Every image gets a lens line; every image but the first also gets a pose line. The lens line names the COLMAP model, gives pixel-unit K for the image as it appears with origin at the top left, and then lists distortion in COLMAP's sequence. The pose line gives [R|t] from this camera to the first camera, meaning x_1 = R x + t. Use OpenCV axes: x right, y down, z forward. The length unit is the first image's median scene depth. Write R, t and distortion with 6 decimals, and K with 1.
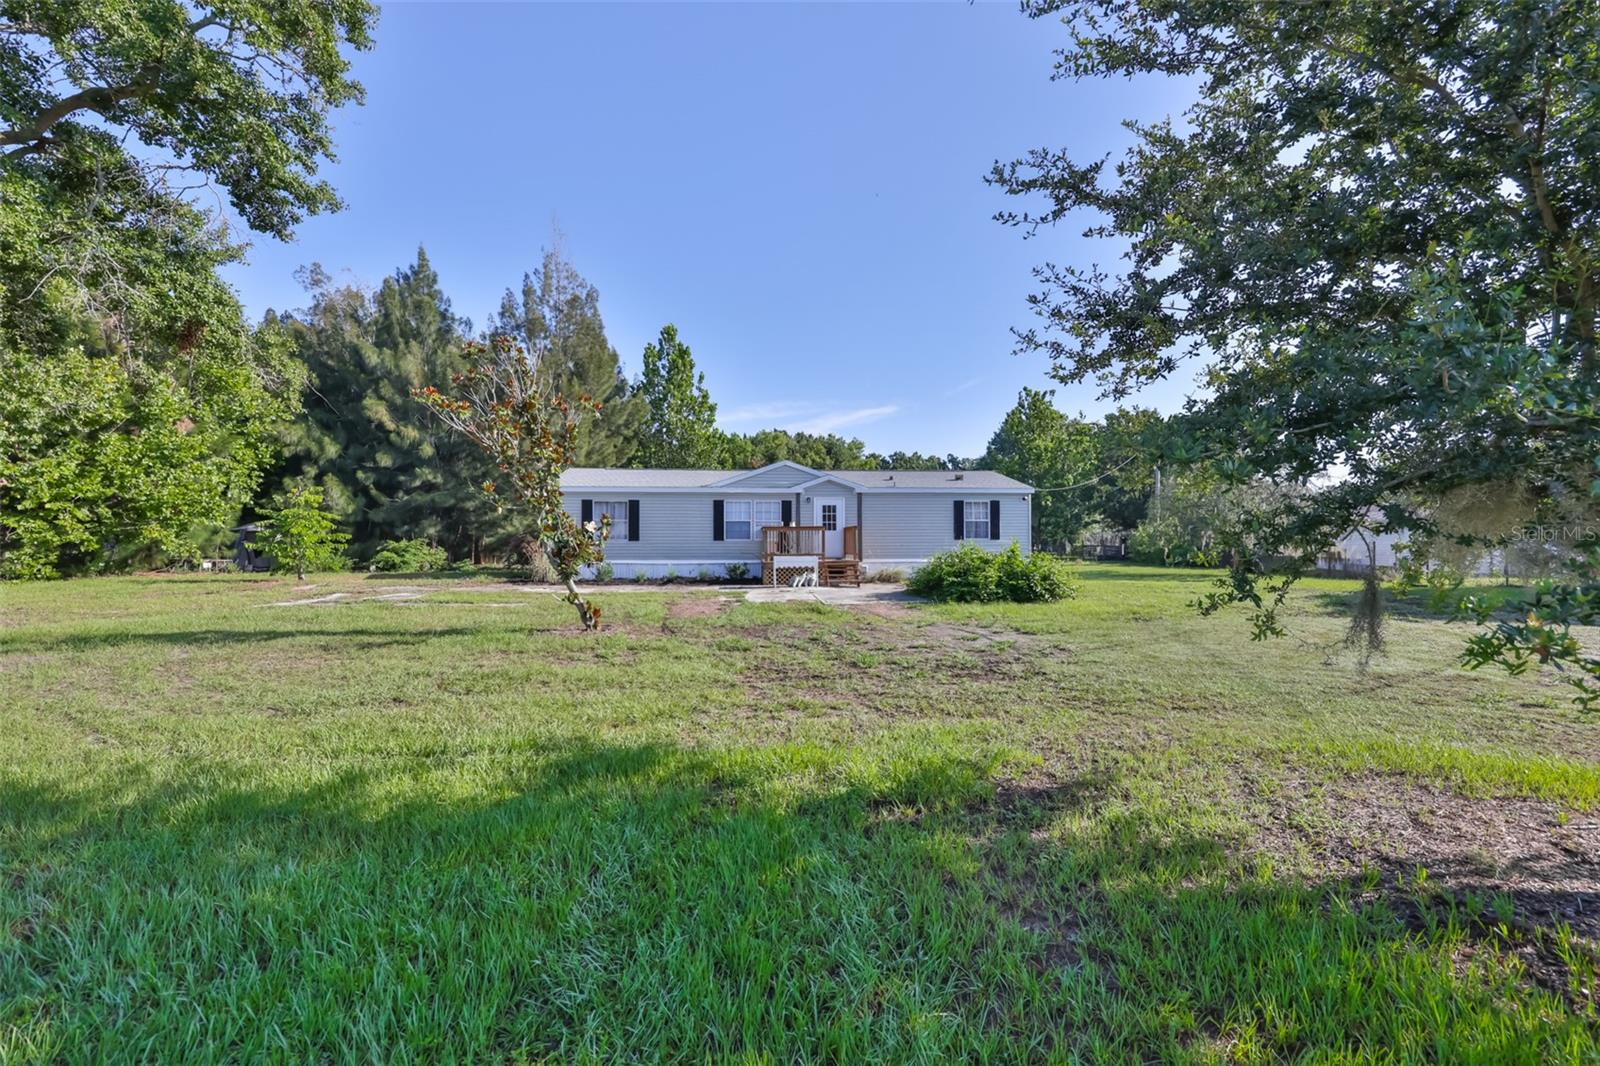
lens RADIAL K [[670.1, 0, 795.4], [0, 670.1, 529.8], [0, 0, 1]] dist [-0.004372, 0.000588]
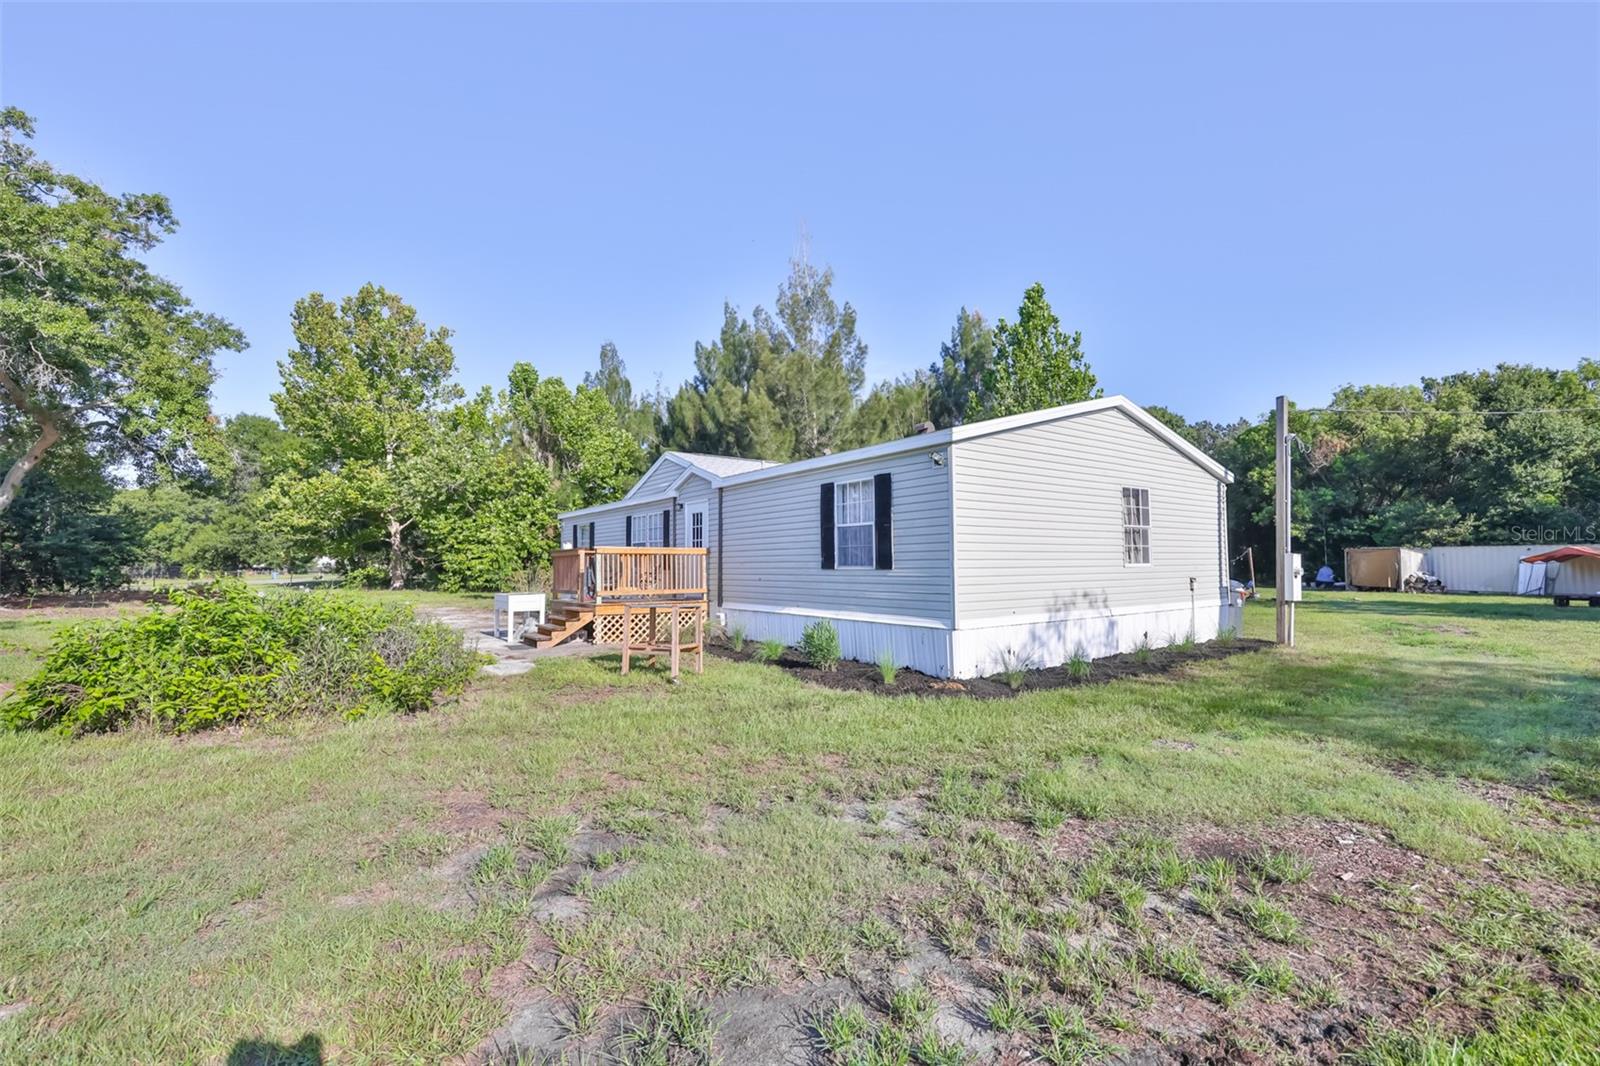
lens RADIAL K [[670.1, 0, 784.3], [0, 670.1, 534.4], [0, 0, 1]] dist [-0.004372, 0.000588]
pose [[0.506327, -0.039817, -0.861422, 0.498002], [0.013319, 0.999175, -0.038356, 0.006642], [0.862239, 0.007947, 0.506440, 0.599143]]
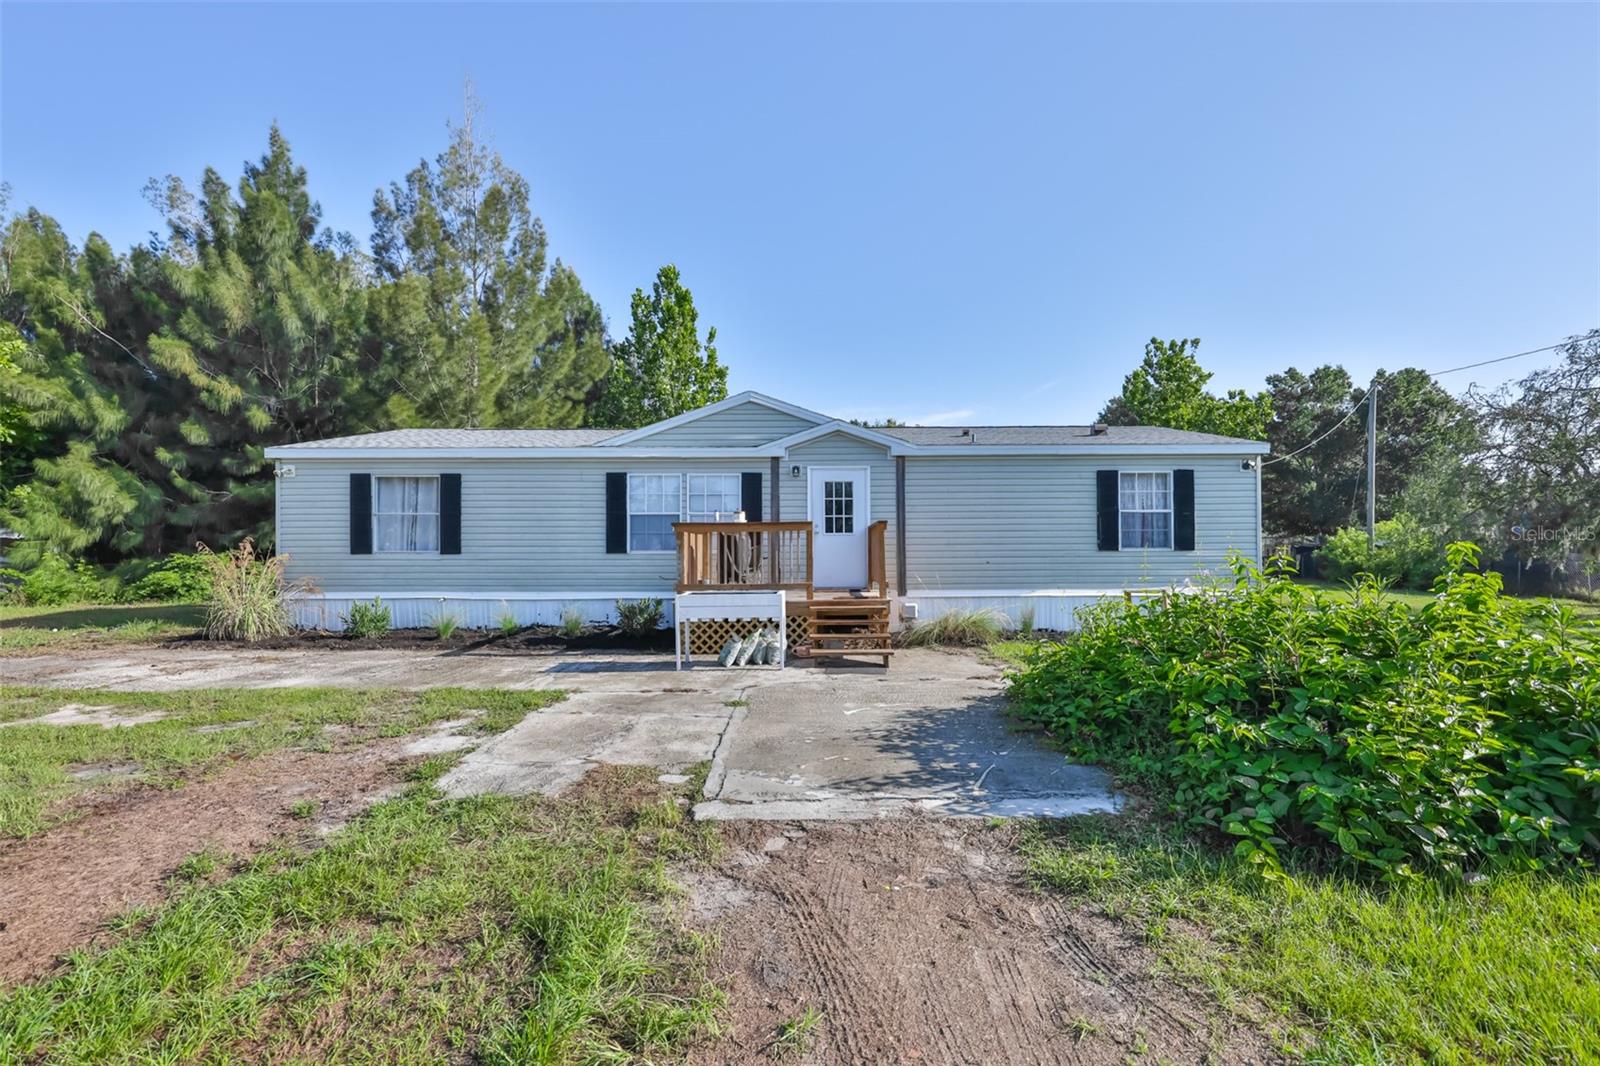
lens RADIAL K [[670.1, 0, 812.0], [0, 670.1, 552.6], [0, 0, 1]] dist [-0.004372, 0.000588]
pose [[0.996463, -0.001411, -0.084019, 0.057451], [0.003136, 0.999787, 0.020404, 0.004460], [0.083972, -0.020595, 0.996255, 0.400842]]
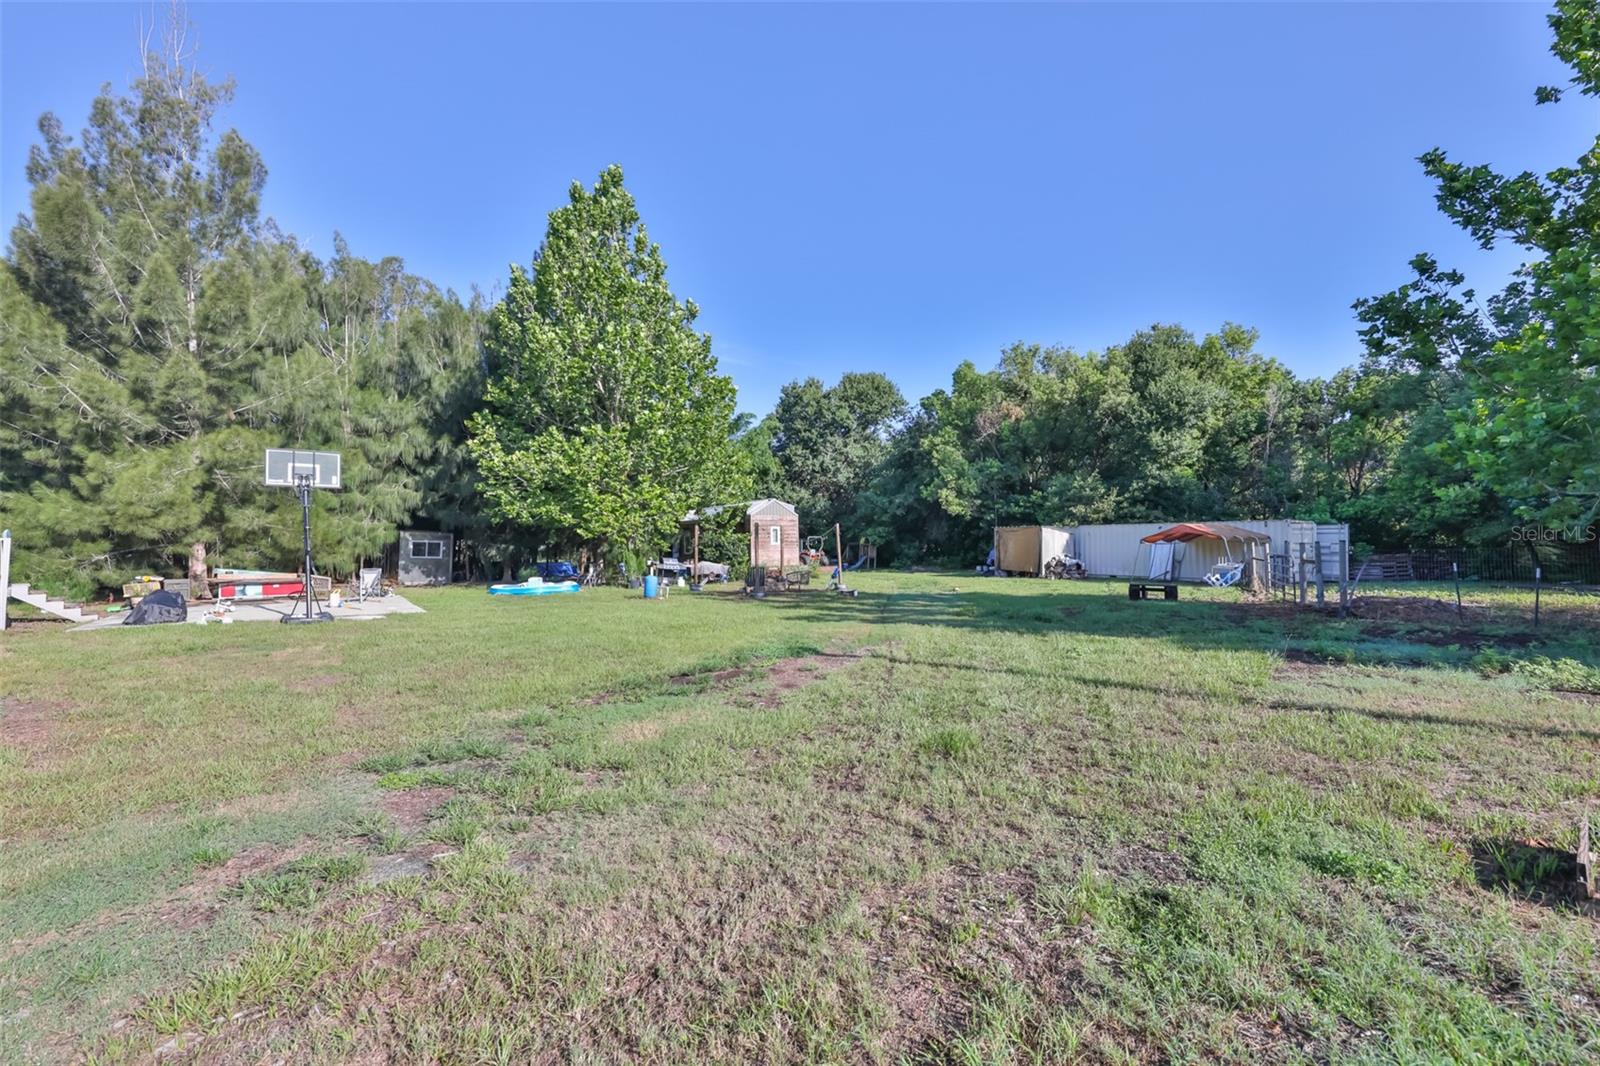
lens RADIAL K [[670.1, 0, 793.8], [0, 670.1, 538.3], [0, 0, 1]] dist [-0.004372, 0.000588]
pose [[0.692430, -0.014358, -0.721342, 0.503042], [0.016899, 0.999850, -0.003681, 0.014185], [0.721287, -0.009641, 0.692569, 1.094461]]
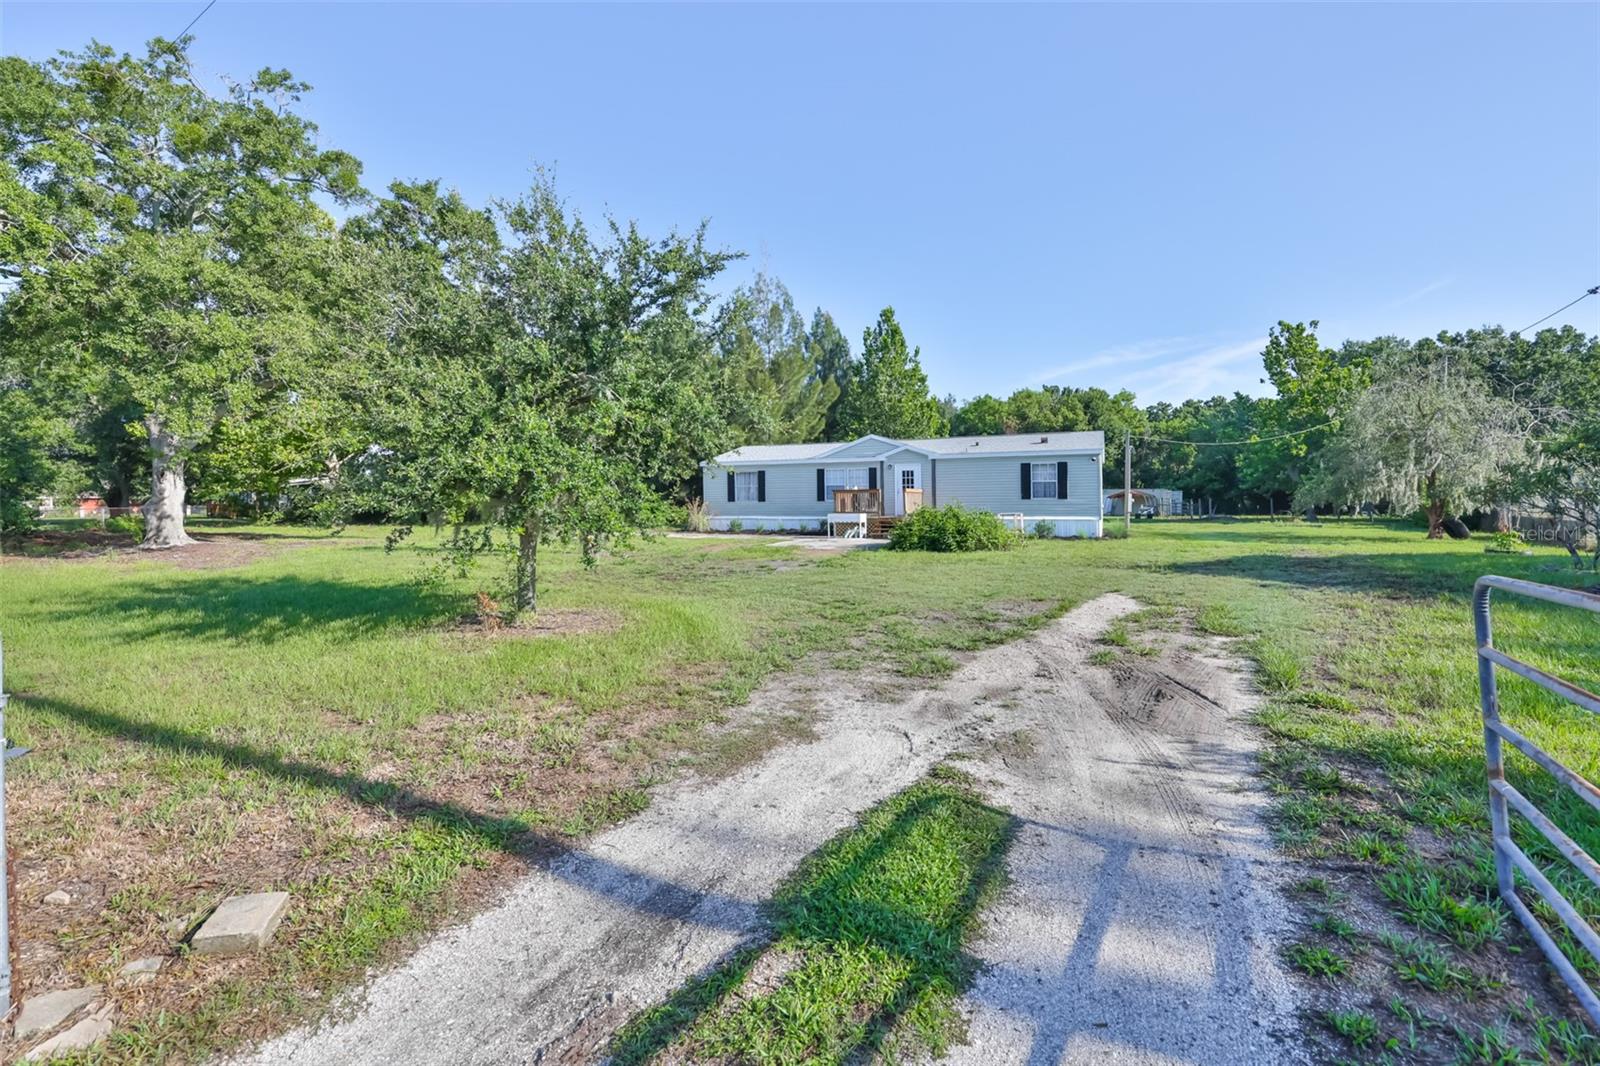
lens RADIAL K [[670.1, 0, 808.8], [0, 670.1, 520.8], [0, 0, 1]] dist [-0.004372, 0.000588]
pose [[0.879879, 0.009561, -0.475101, 0.360681], [0.012506, 0.998985, 0.043265, -0.001509], [0.475033, -0.044009, 0.878867, -0.088951]]
